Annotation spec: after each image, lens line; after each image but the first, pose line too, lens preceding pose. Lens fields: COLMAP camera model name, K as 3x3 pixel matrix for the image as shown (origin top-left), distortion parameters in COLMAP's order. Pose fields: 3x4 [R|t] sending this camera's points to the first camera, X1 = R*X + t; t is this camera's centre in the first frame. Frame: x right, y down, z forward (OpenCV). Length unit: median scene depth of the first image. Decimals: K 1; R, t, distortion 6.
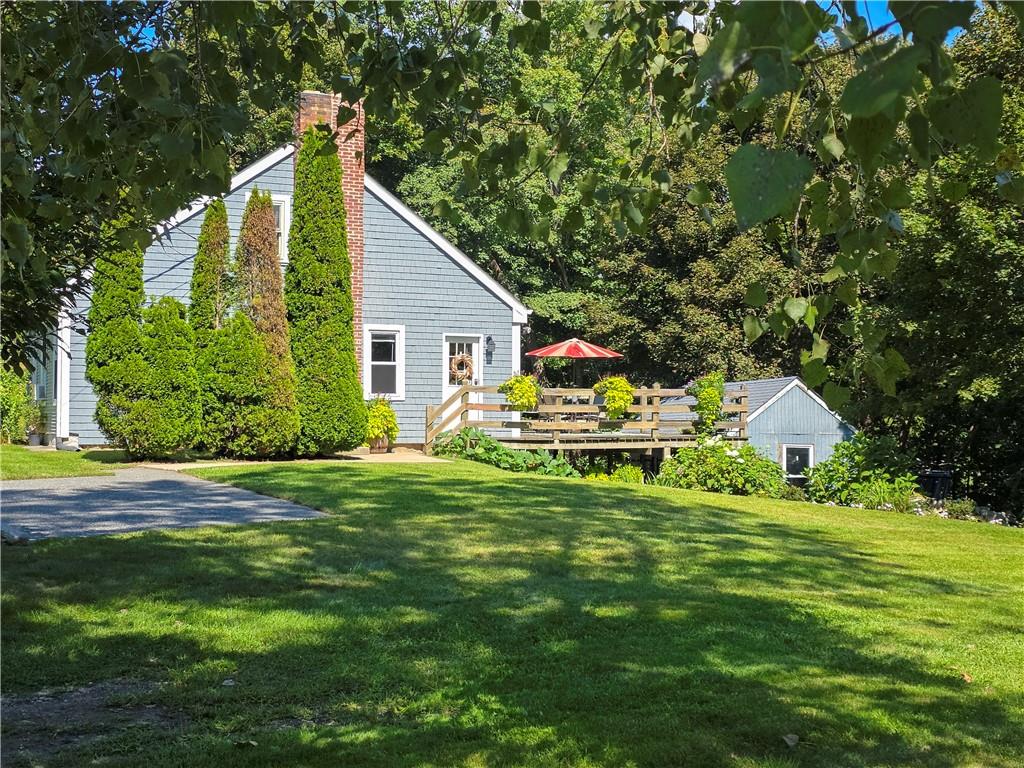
lens RADIAL K [[1412.7, 0, 512.0], [0, 1412.7, 384.0], [0, 0, 1]] dist [-0.008935, 0.329118]
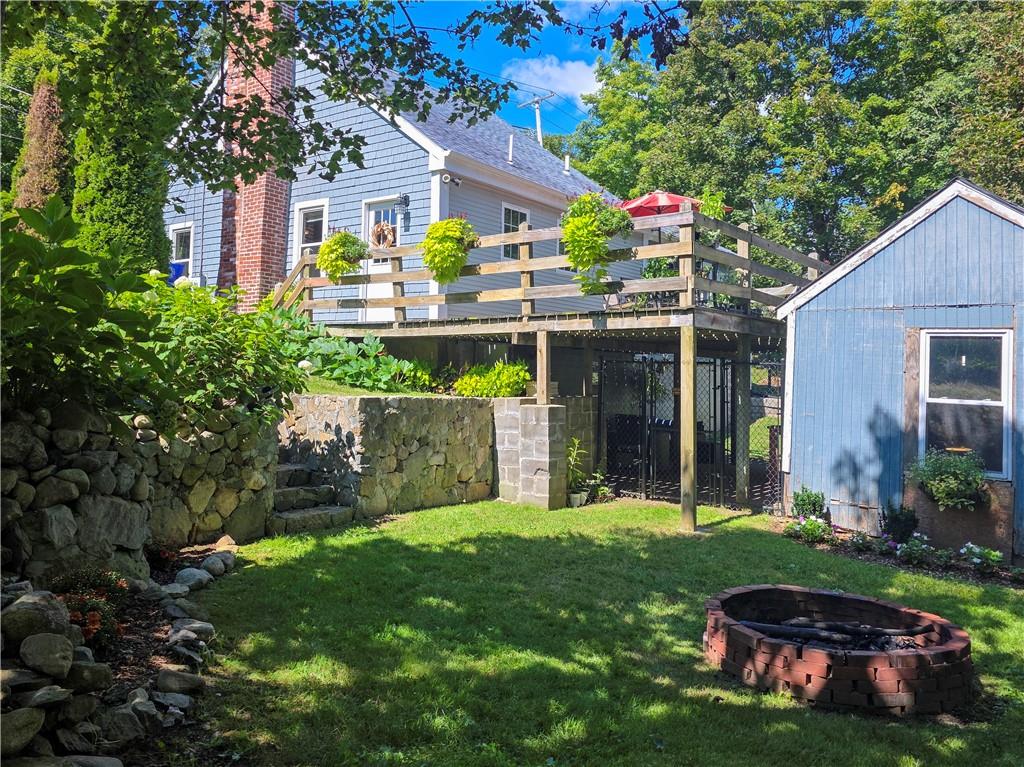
lens RADIAL K [[825.8, 0, 512.2], [0, 825.8, 324.5], [0, 0, 1]] dist [0.005347, 0.001542]
pose [[0.490799, -0.052822, -0.869670, 0.481423], [0.000103, 0.998164, -0.060569, 0.076484], [0.871273, 0.029638, 0.489903, 1.015949]]
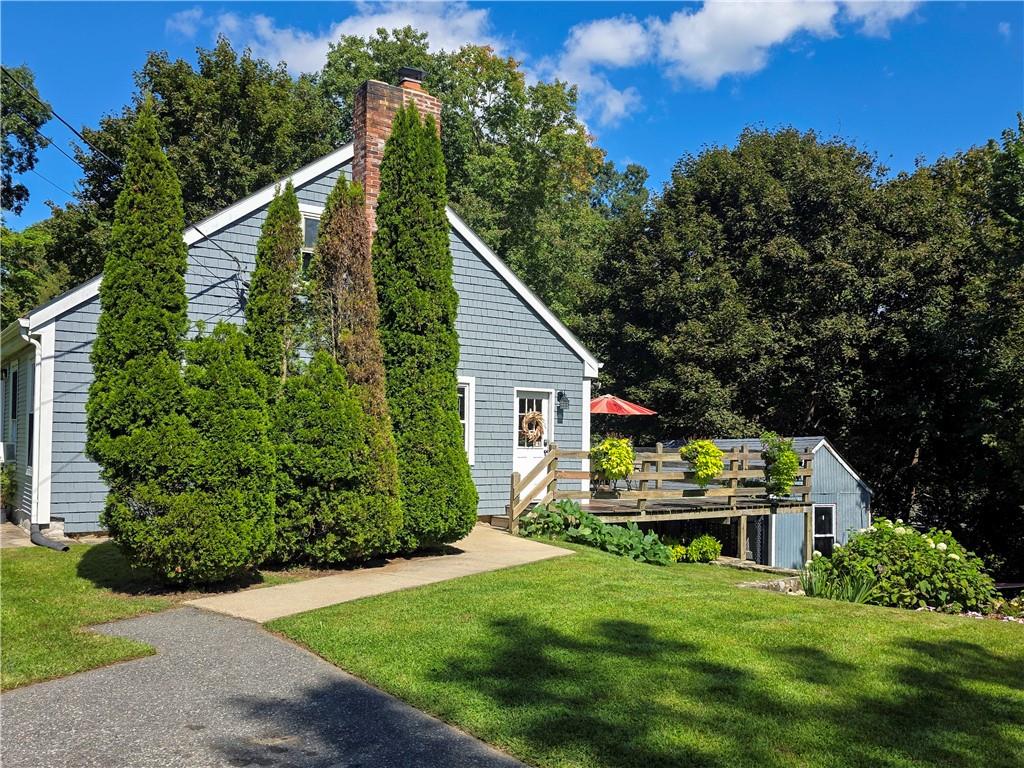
lens RADIAL K [[902.7, 0, 511.0], [0, 902.7, 427.3], [0, 0, 1]] dist [0.017973, -0.000155]
pose [[0.983612, 0.012335, 0.179878, -0.180275], [-0.014390, 0.999845, 0.010122, -0.020440], [-0.179725, -0.012544, 0.983637, 0.548811]]
